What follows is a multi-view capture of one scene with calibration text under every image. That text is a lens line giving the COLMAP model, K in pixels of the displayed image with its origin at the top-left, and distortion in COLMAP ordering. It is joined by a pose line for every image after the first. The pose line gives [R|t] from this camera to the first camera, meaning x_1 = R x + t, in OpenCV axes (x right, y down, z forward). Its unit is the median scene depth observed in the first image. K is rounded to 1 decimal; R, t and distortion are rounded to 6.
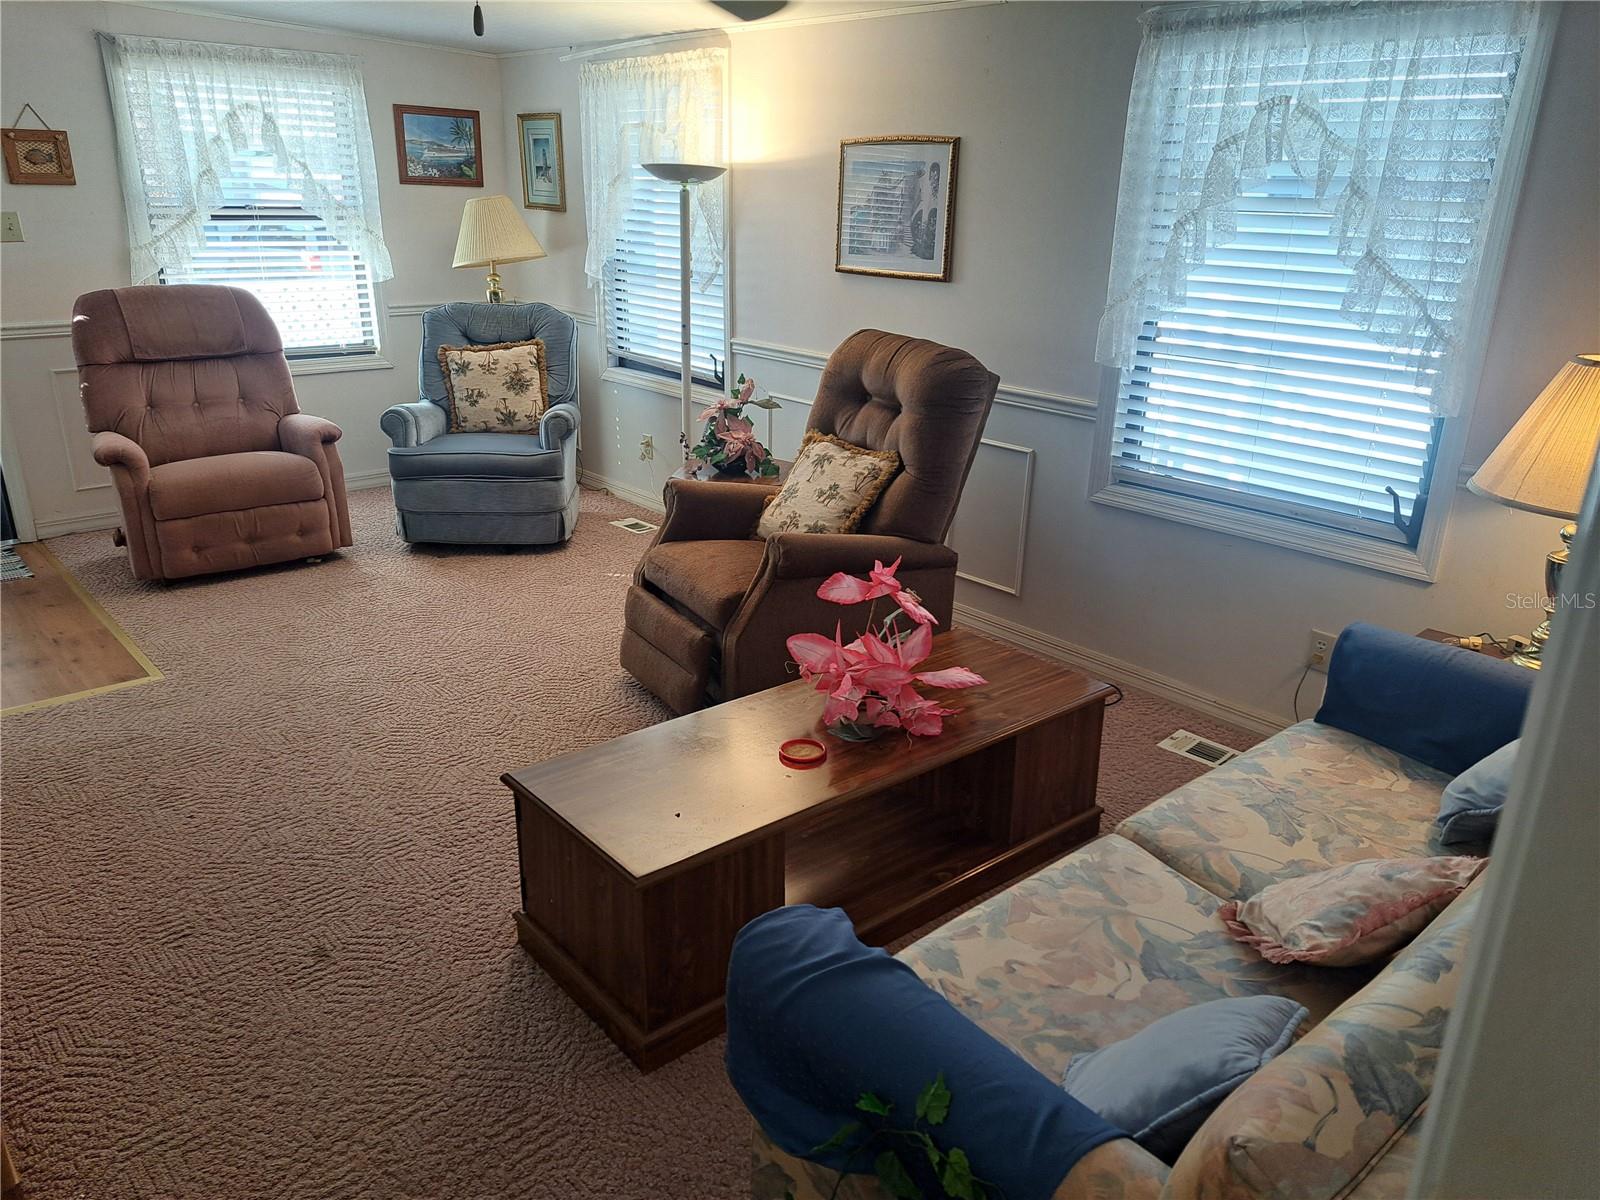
lens RADIAL K [[1143.4, 0, 814.7], [0, 1143.4, 605.1], [0, 0, 1]] dist [0.074041, -0.072687]
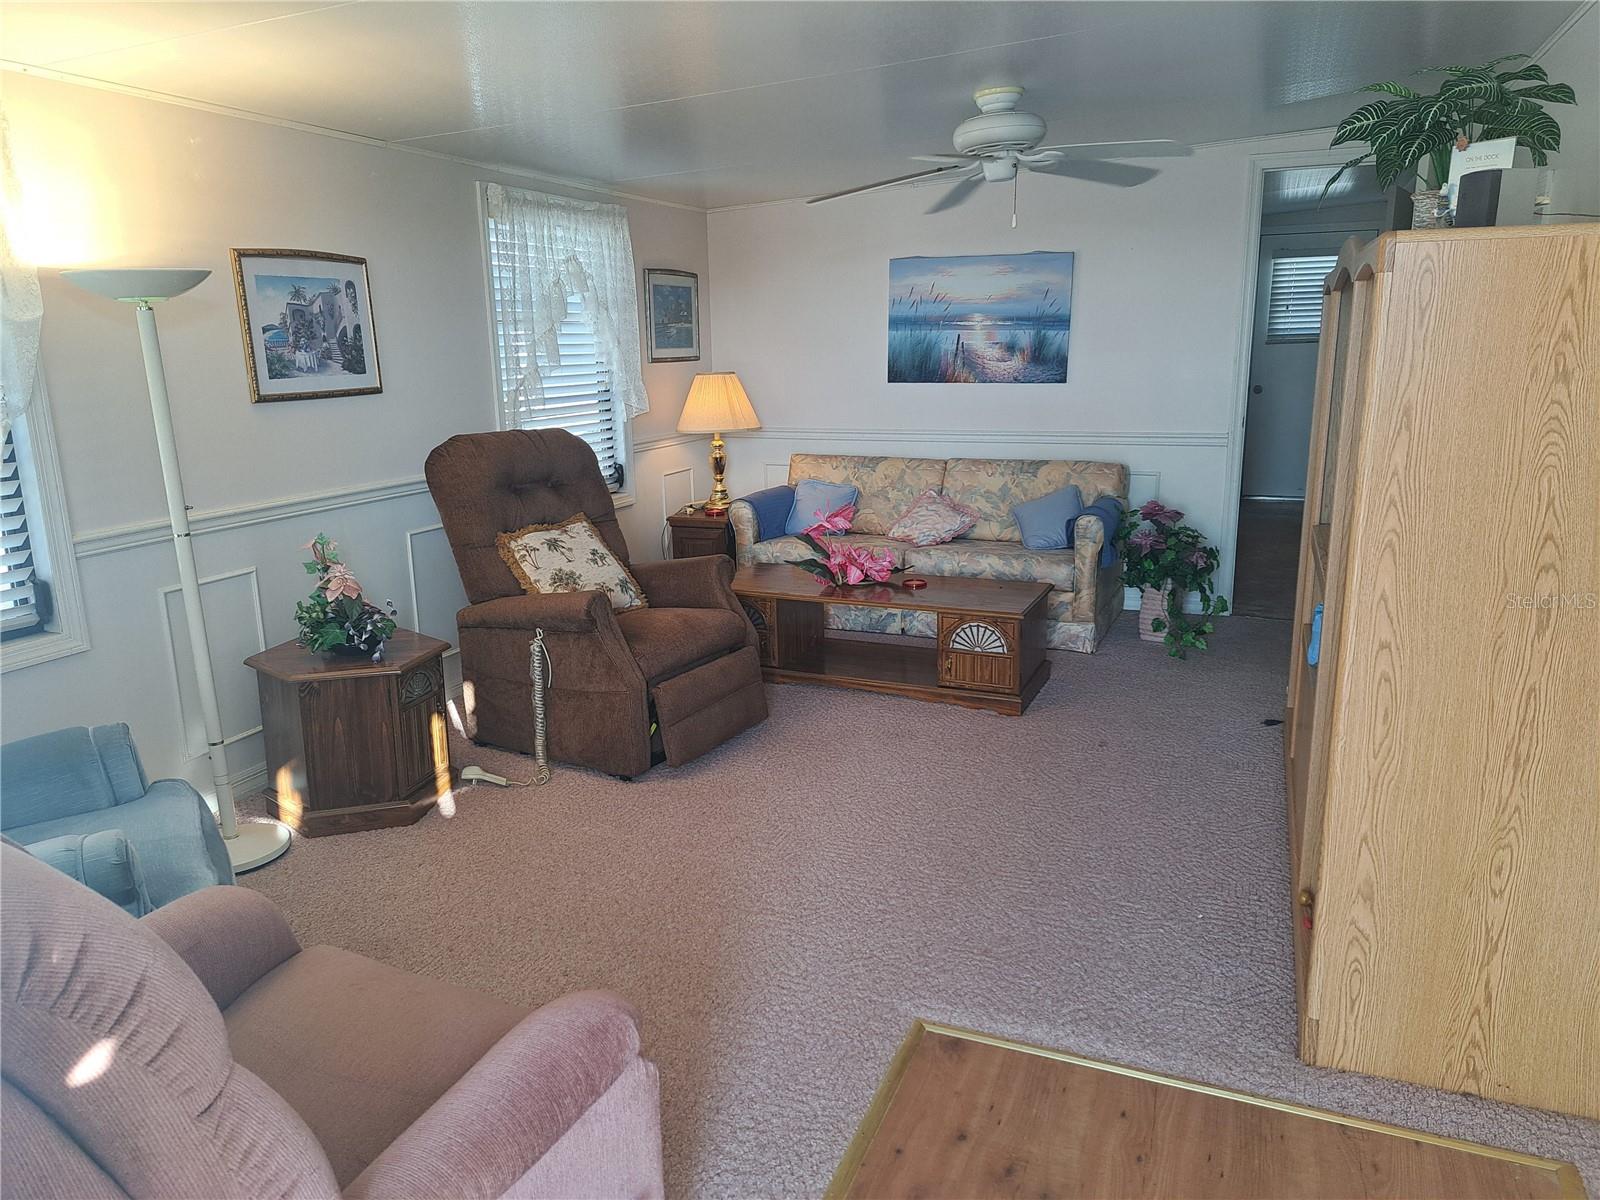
lens RADIAL K [[1143.4, 0, 810.6], [0, 1143.4, 604.4], [0, 0, 1]] dist [0.074041, -0.072687]
pose [[-0.445084, -0.218698, 0.868373, -1.299777], [0.316453, 0.868738, 0.380987, -0.508121], [-0.837710, 0.444370, -0.317454, 1.424158]]
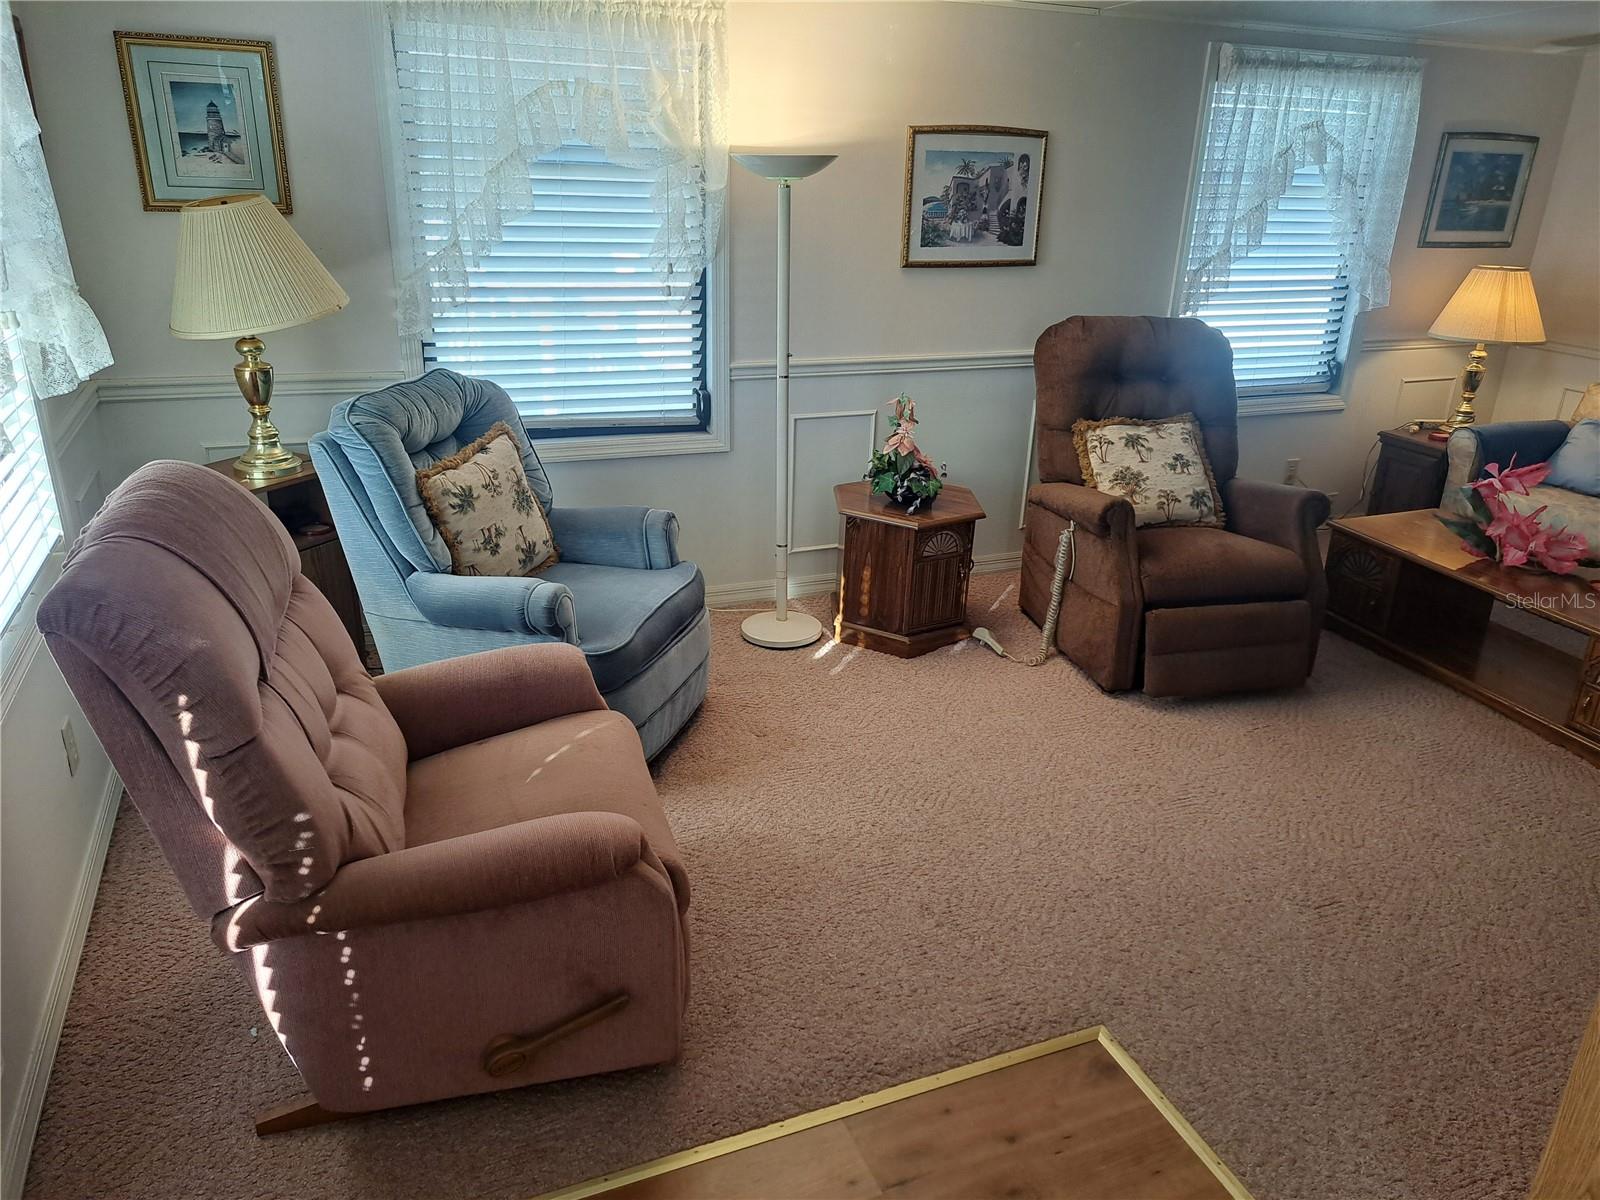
lens RADIAL K [[1143.4, 0, 817.0], [0, 1143.4, 607.3], [0, 0, 1]] dist [0.074041, -0.072687]
pose [[0.326501, -0.360502, 0.873748, -1.326173], [0.299398, 0.916253, 0.266160, -0.438972], [-0.896525, 0.174697, 0.407091, 1.042765]]
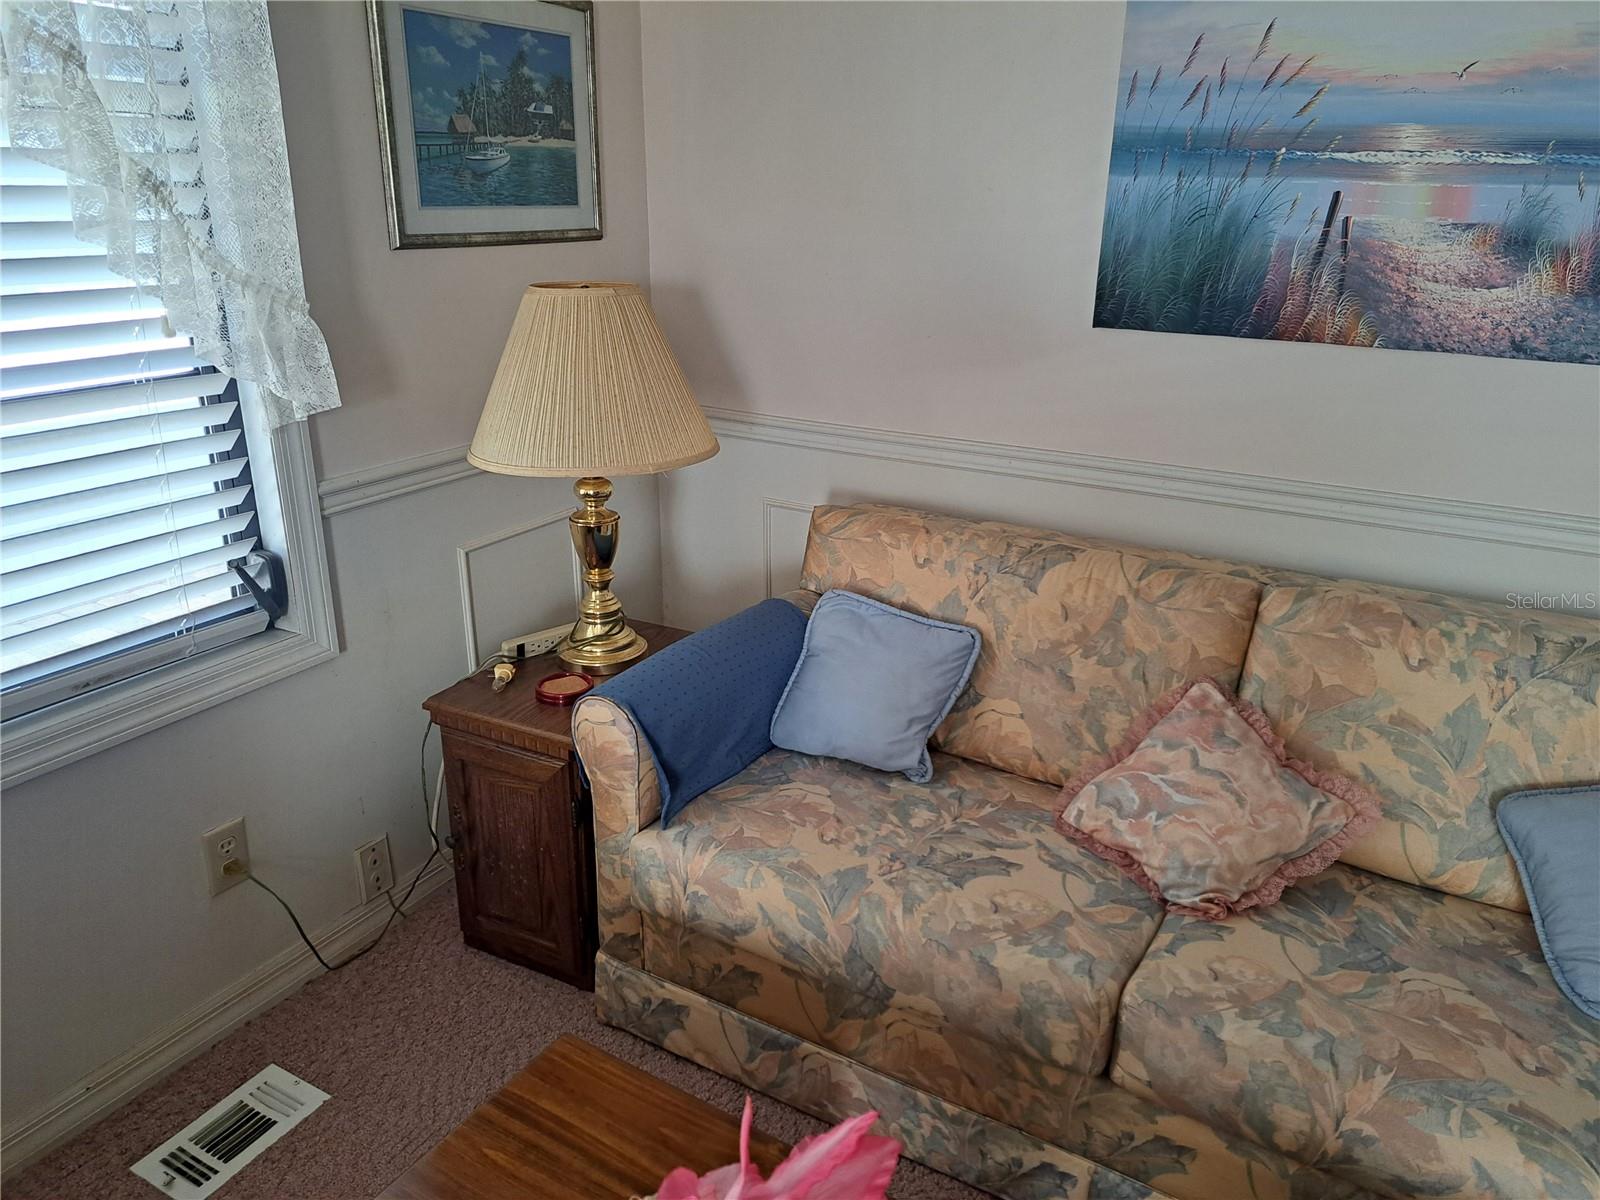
lens RADIAL K [[1143.4, 0, 820.3], [0, 1143.4, 570.6], [0, 0, 1]] dist [0.074041, -0.072687]
pose [[-0.323230, -0.328180, 0.887592, -0.148729], [0.307755, 0.850501, 0.426539, -0.262511], [-0.894879, 0.411031, -0.173909, 0.831705]]
